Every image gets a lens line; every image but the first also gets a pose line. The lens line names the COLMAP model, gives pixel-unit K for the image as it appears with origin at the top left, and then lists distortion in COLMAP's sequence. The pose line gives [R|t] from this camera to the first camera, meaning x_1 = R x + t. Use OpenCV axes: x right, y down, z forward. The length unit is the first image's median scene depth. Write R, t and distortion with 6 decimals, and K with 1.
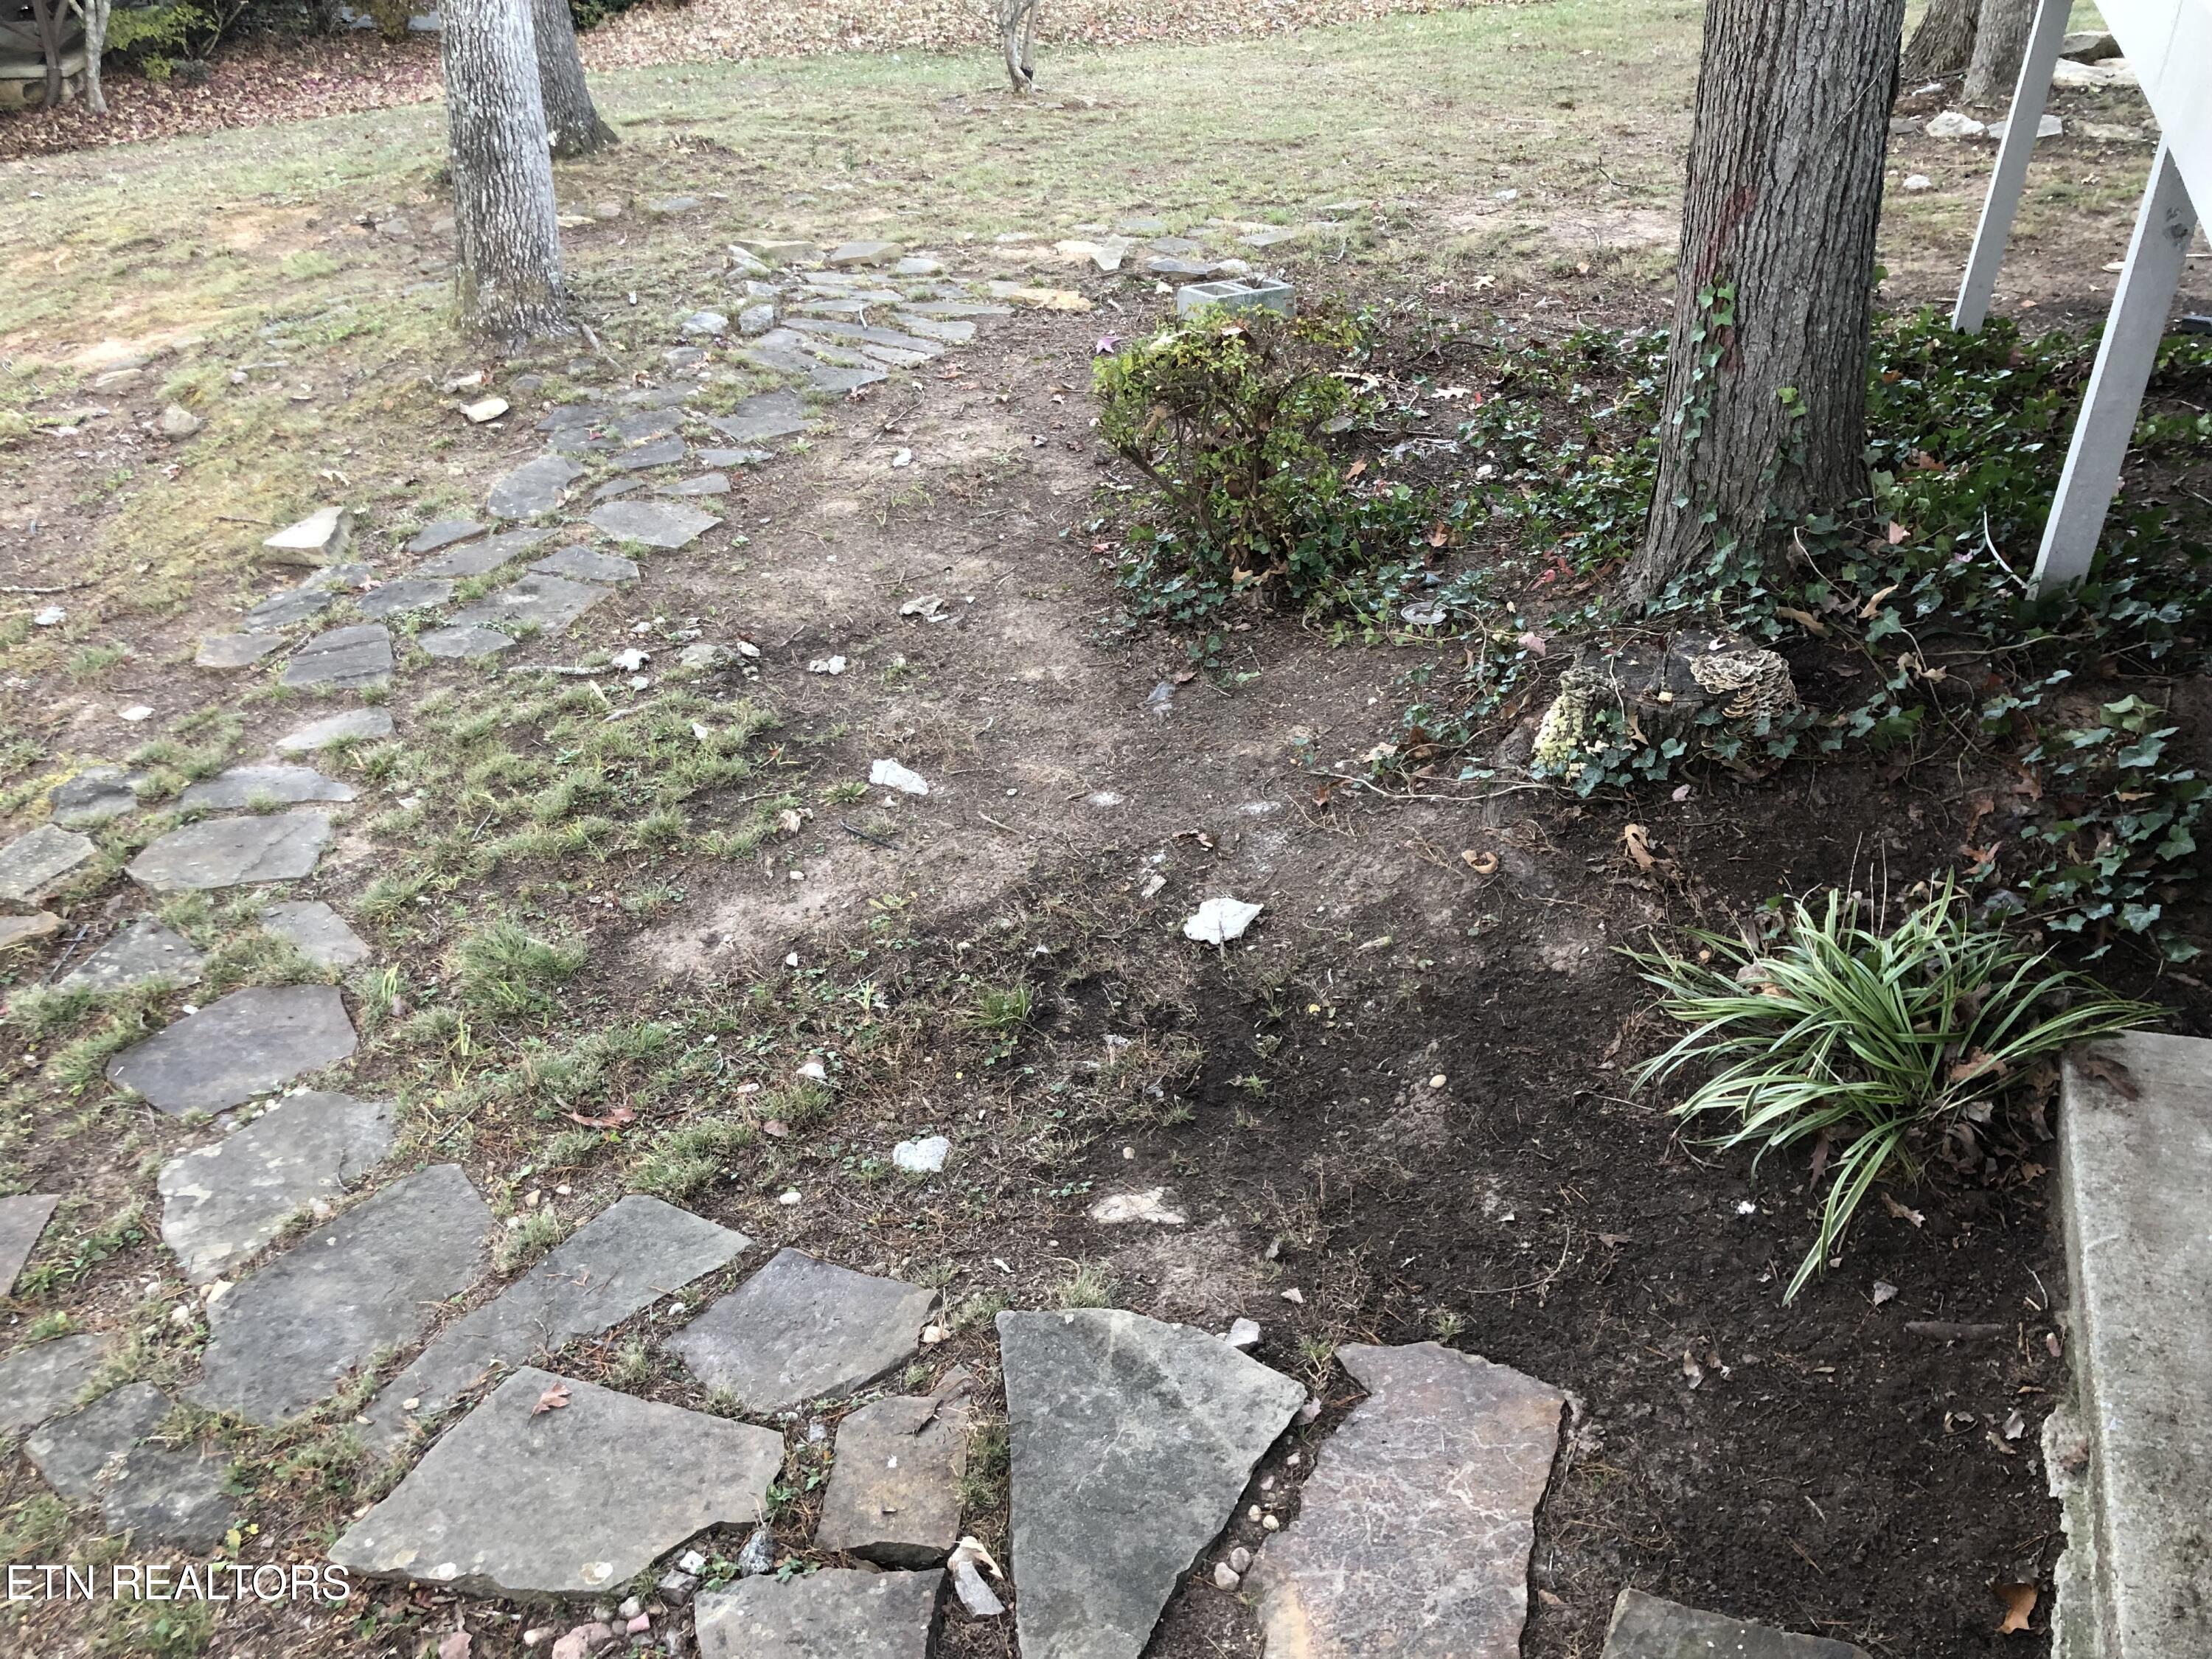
lens RADIAL K [[1817.8, 0, 1100.2], [0, 1817.8, 833.8], [0, 0, 1]] dist [0.005294, 0.006179]
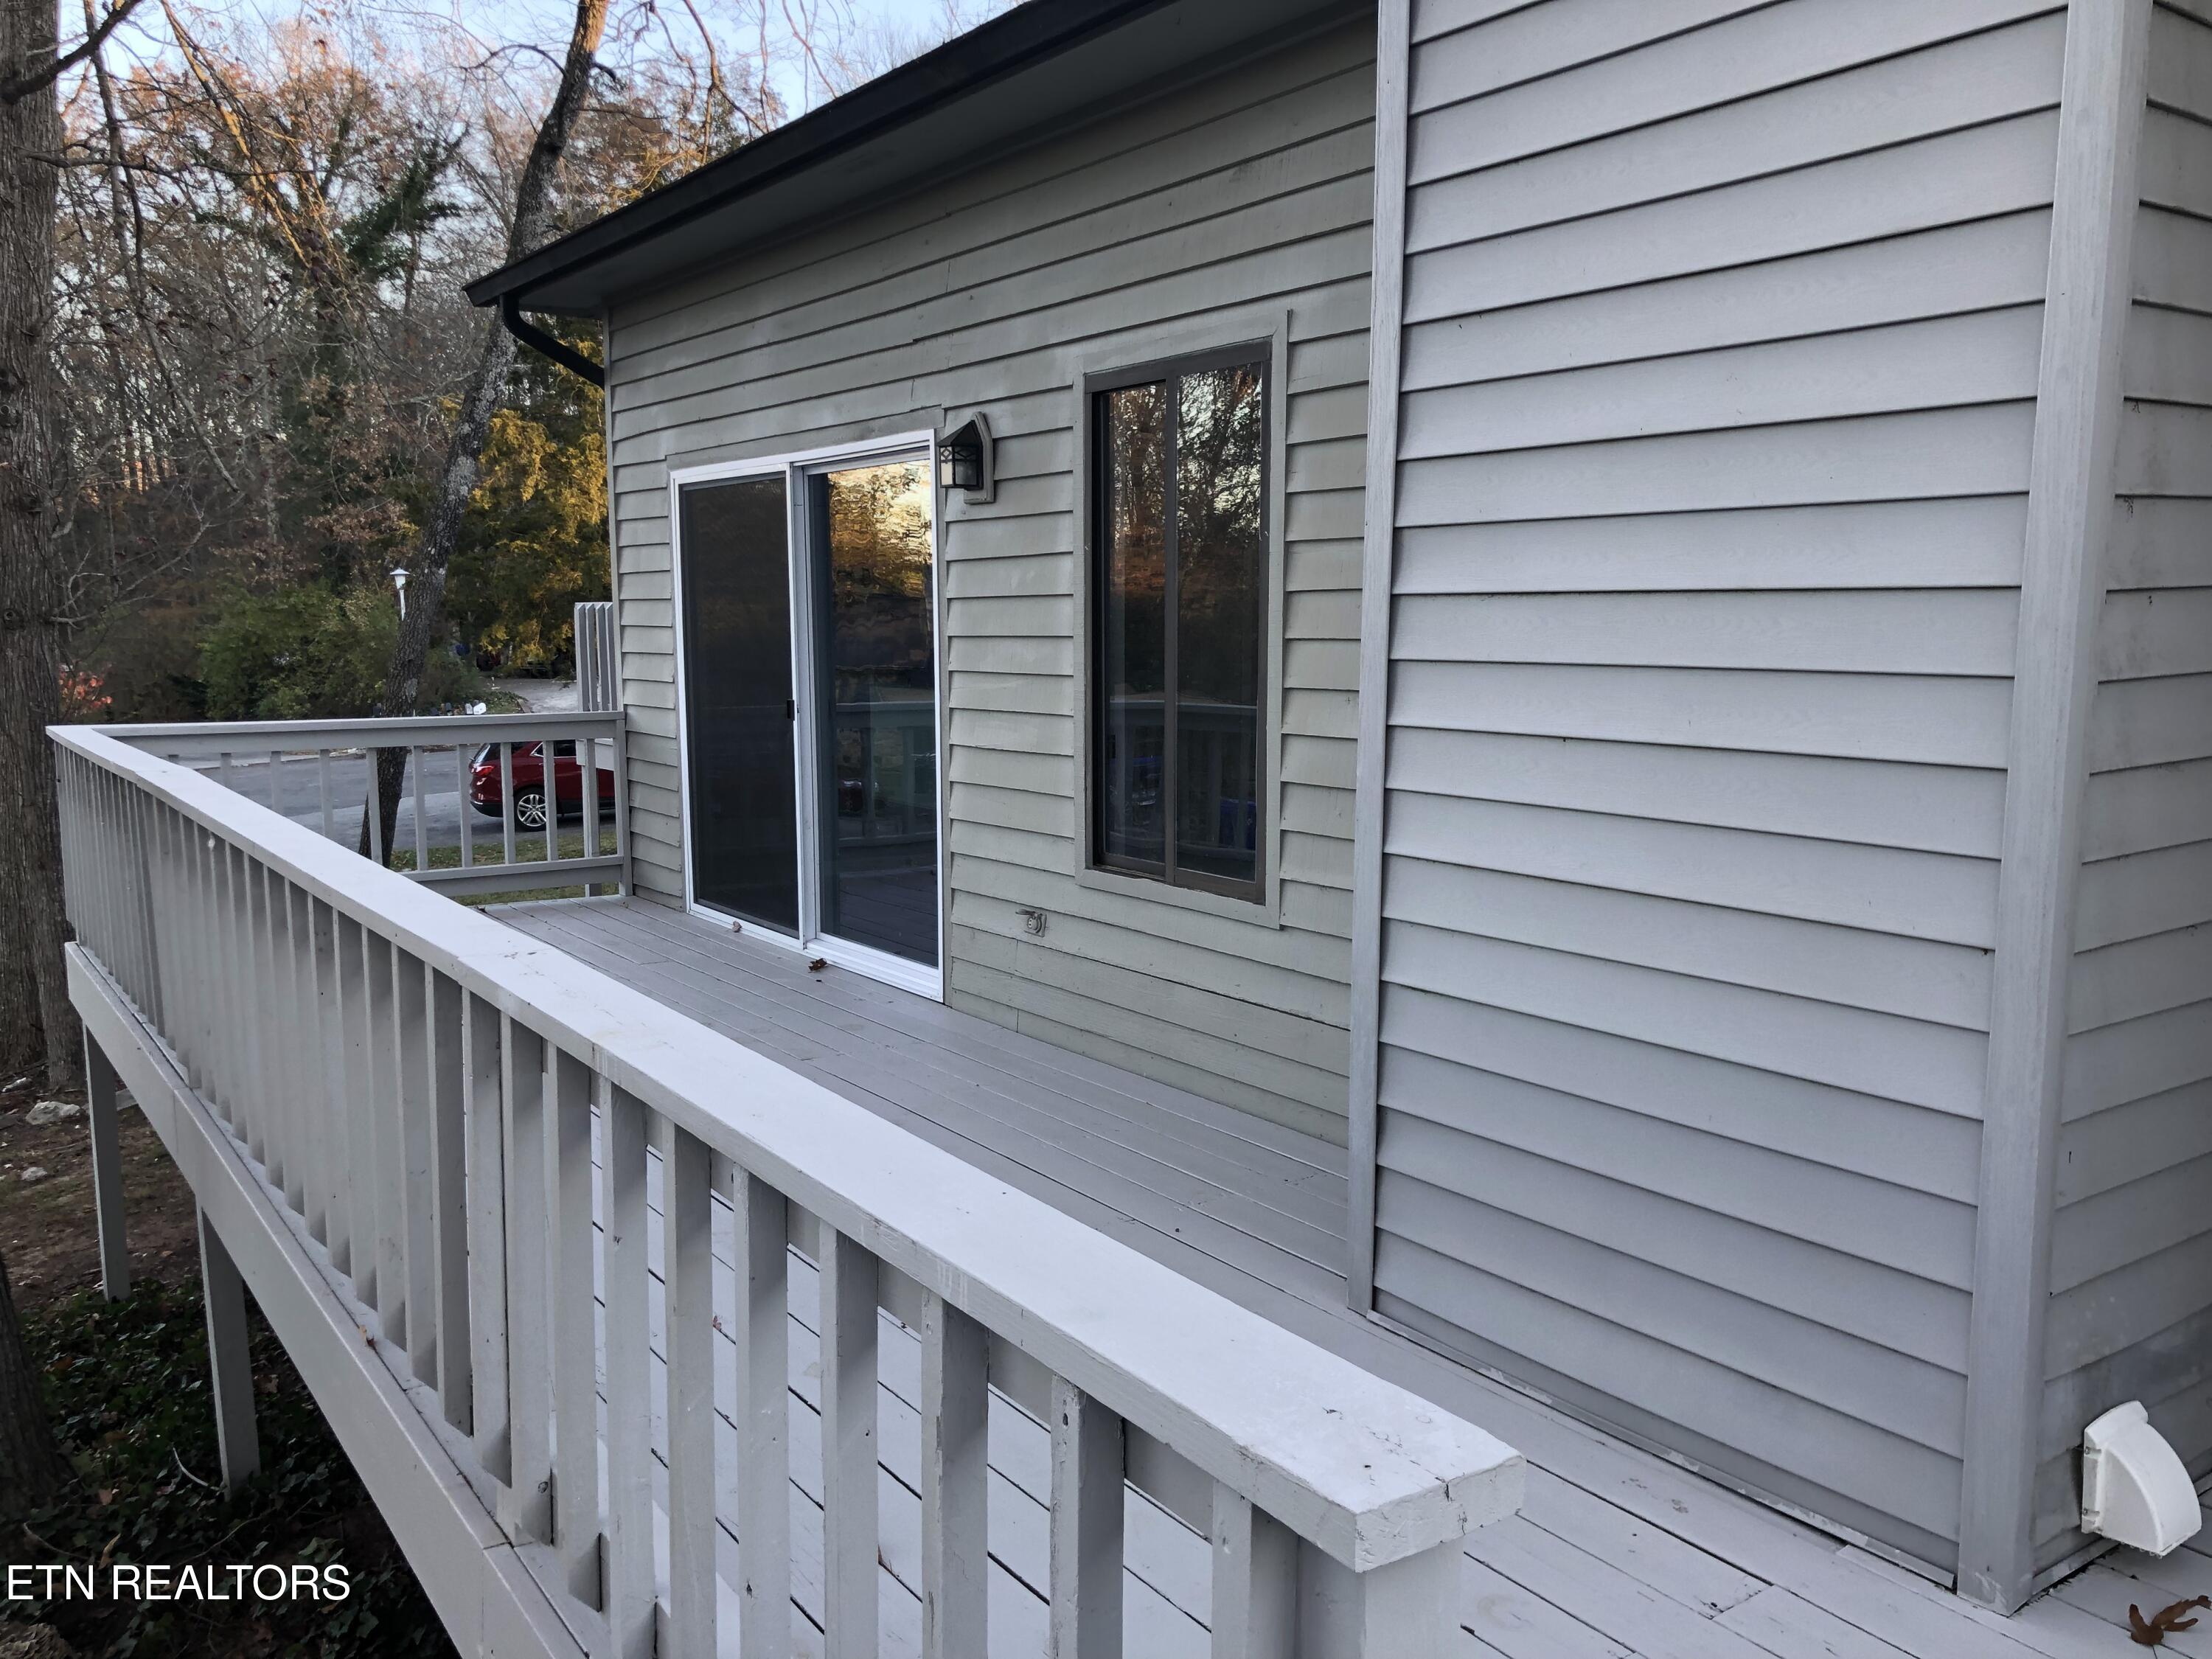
lens RADIAL K [[1817.8, 0, 1102.2], [0, 1817.8, 841.1], [0, 0, 1]] dist [0.005294, 0.006179]
pose [[0.578271, -0.108659, 0.808576, -0.145354], [0.462575, 0.860055, -0.215244, 0.040100], [-0.672032, 0.498497, 0.547608, -0.398723]]
